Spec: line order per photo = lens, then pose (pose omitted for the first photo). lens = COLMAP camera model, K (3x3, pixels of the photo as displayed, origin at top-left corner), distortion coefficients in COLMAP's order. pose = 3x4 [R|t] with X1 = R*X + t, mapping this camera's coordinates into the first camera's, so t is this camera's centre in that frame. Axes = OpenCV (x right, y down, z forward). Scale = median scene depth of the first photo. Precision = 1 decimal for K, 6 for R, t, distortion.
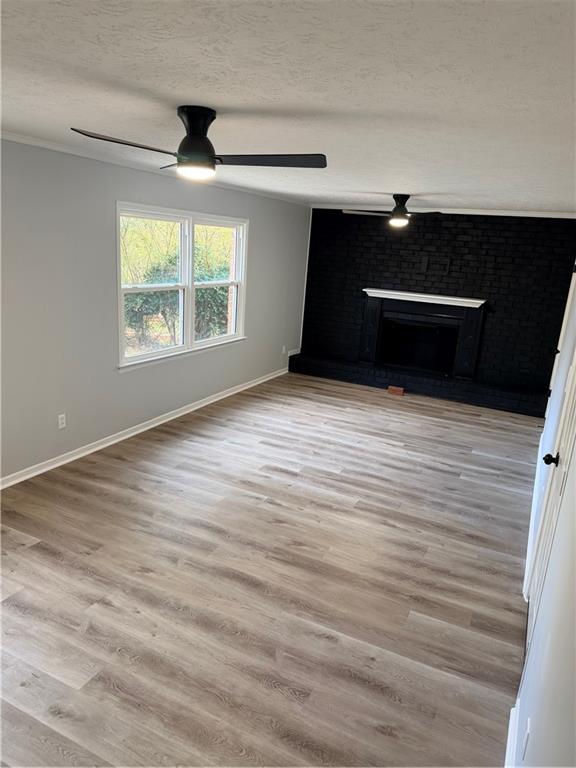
lens RADIAL K [[538.6, 0, 288.0], [0, 538.6, 384.0], [0, 0, 1]] dist [0.045893, -0.100272]
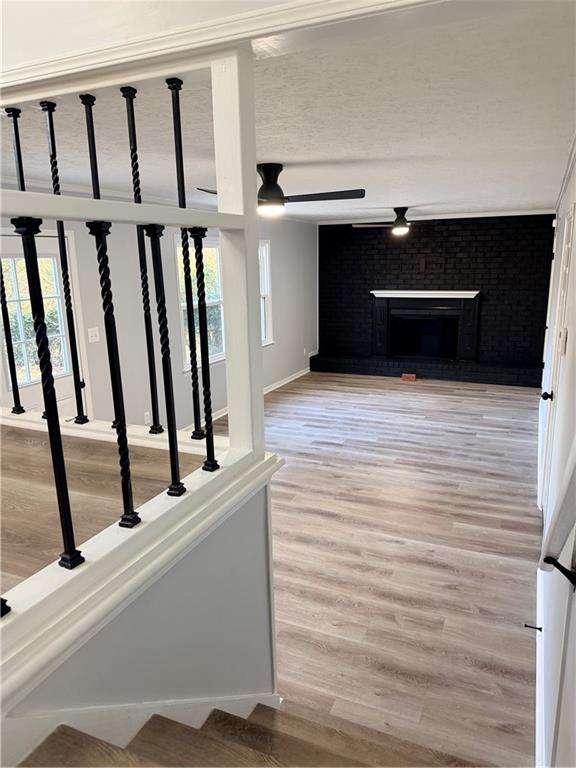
lens RADIAL K [[538.6, 0, 288.0], [0, 538.6, 384.0], [0, 0, 1]] dist [0.045893, -0.100272]
pose [[0.995688, -0.092448, 0.007649, -0.093913], [0.092624, 0.995324, -0.027389, 0.050645], [-0.005081, 0.027979, 0.999596, -0.196587]]
